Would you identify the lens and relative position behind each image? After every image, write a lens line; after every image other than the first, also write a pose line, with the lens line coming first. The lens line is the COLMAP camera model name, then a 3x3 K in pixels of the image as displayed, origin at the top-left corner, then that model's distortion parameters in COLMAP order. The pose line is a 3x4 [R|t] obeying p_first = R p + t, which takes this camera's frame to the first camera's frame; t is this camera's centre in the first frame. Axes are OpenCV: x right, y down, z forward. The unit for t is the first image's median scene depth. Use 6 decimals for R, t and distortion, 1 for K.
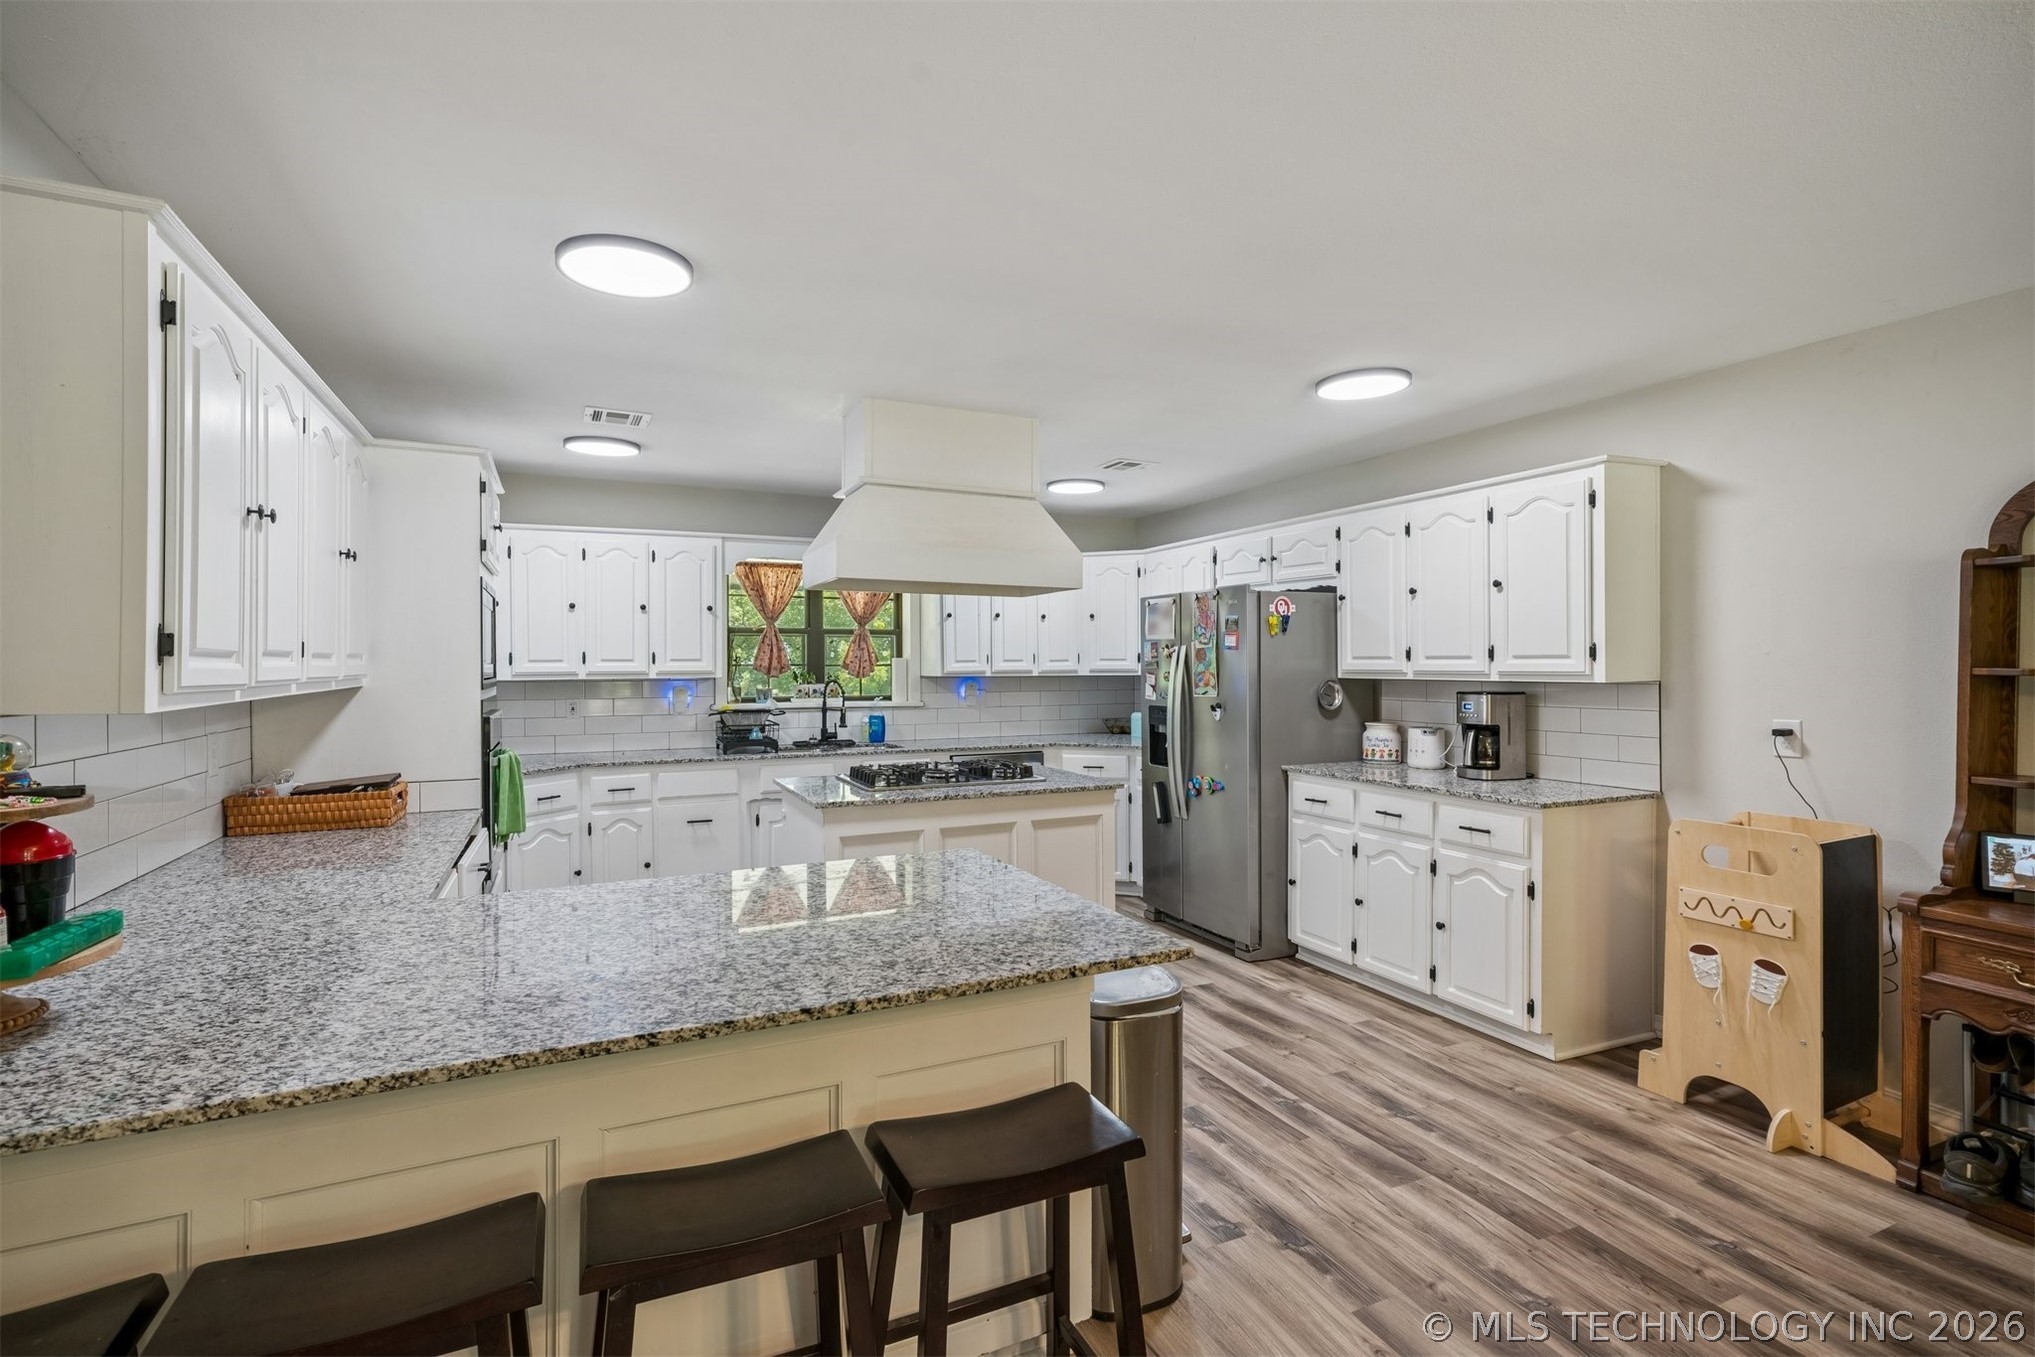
lens RADIAL K [[953.1, 0, 1006.3], [0, 953.1, 677.8], [0, 0, 1]] dist [-0.001157, 0.000337]
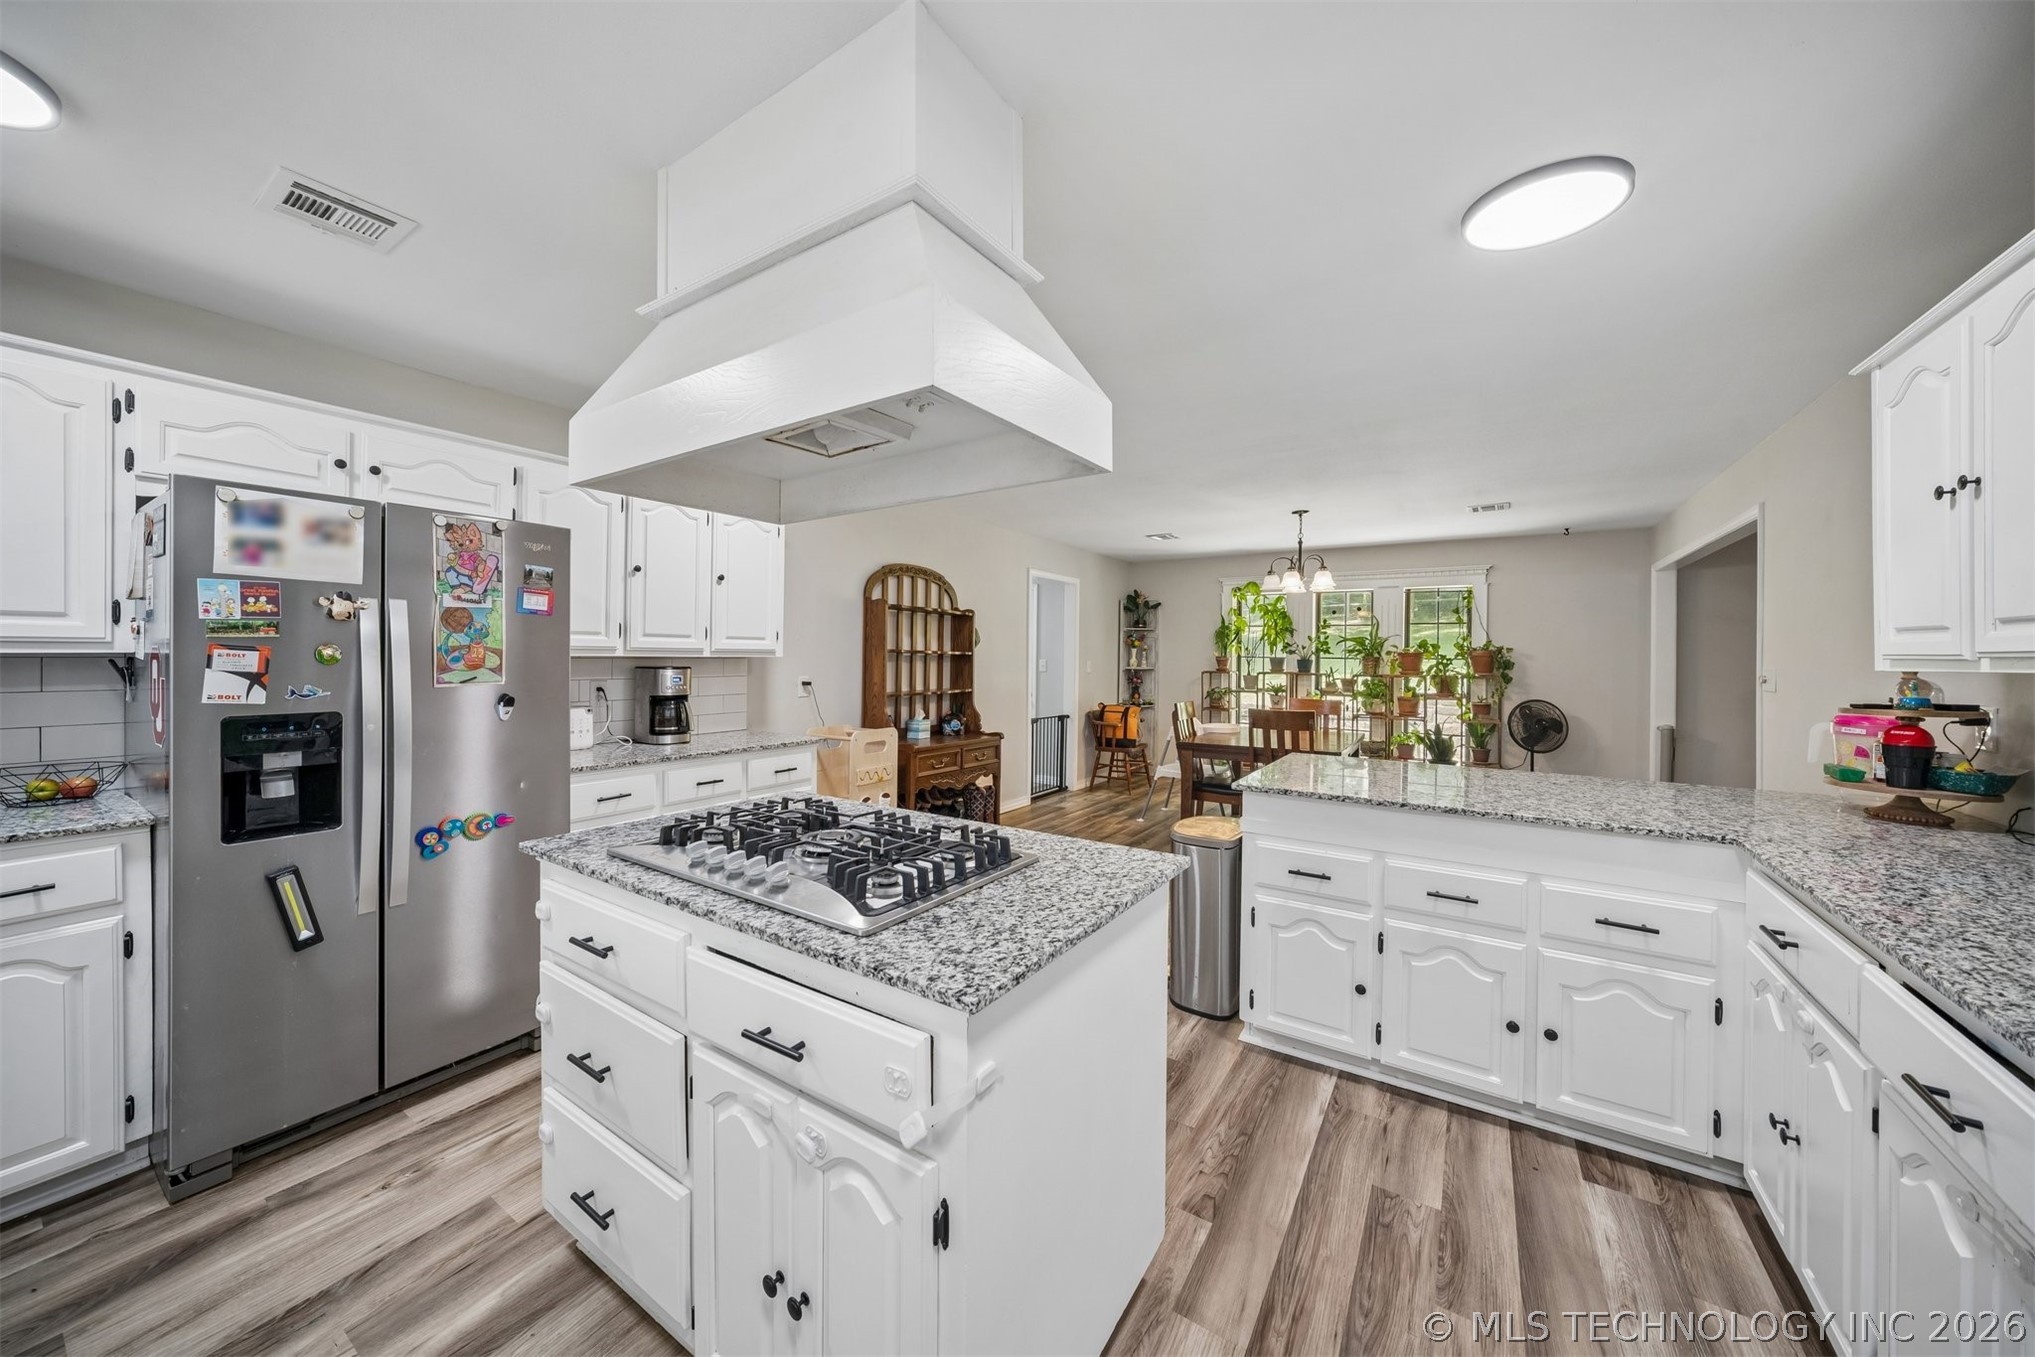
lens RADIAL K [[714.9, 0, 1001.2], [0, 714.9, 660.4], [0, 0, 1]] dist [-0.007447, 0.001915]
pose [[-0.520395, -0.007531, 0.853892, -0.361478], [0.005038, 0.999917, 0.011890, -0.000844], [-0.853911, 0.010490, -0.520314, 0.915955]]
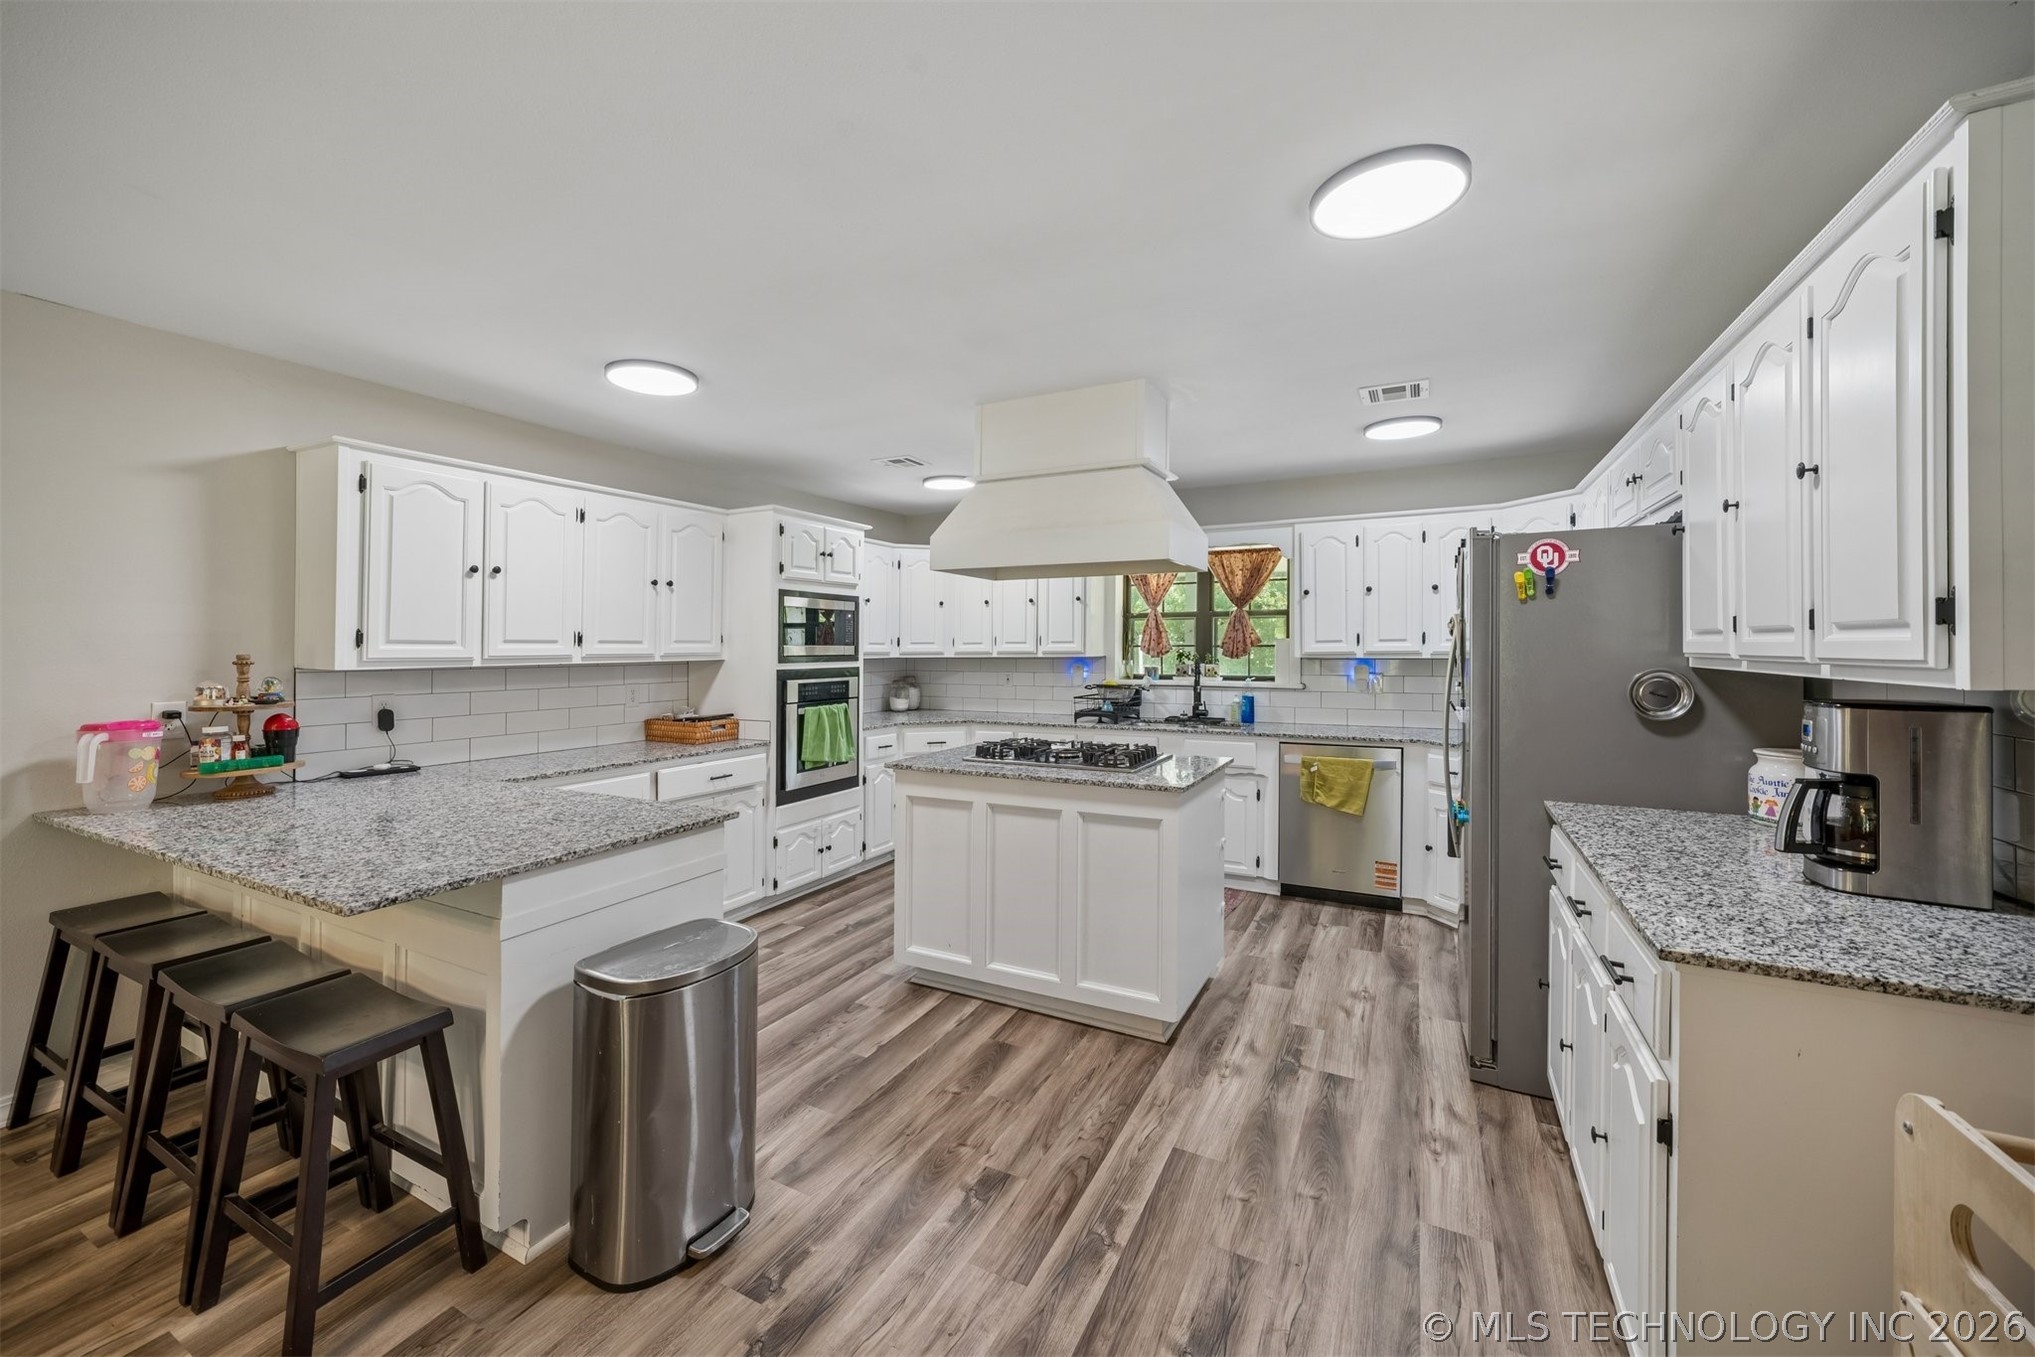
lens RADIAL K [[793.4, 0, 1001.0], [0, 793.4, 665.0], [0, 0, 1]] dist [0.000084, -0.000370]
pose [[0.609175, 0.018172, -0.792827, 0.453884], [-0.009424, 0.999833, 0.015676, -0.004708], [0.792980, -0.002078, 0.609245, 0.353567]]
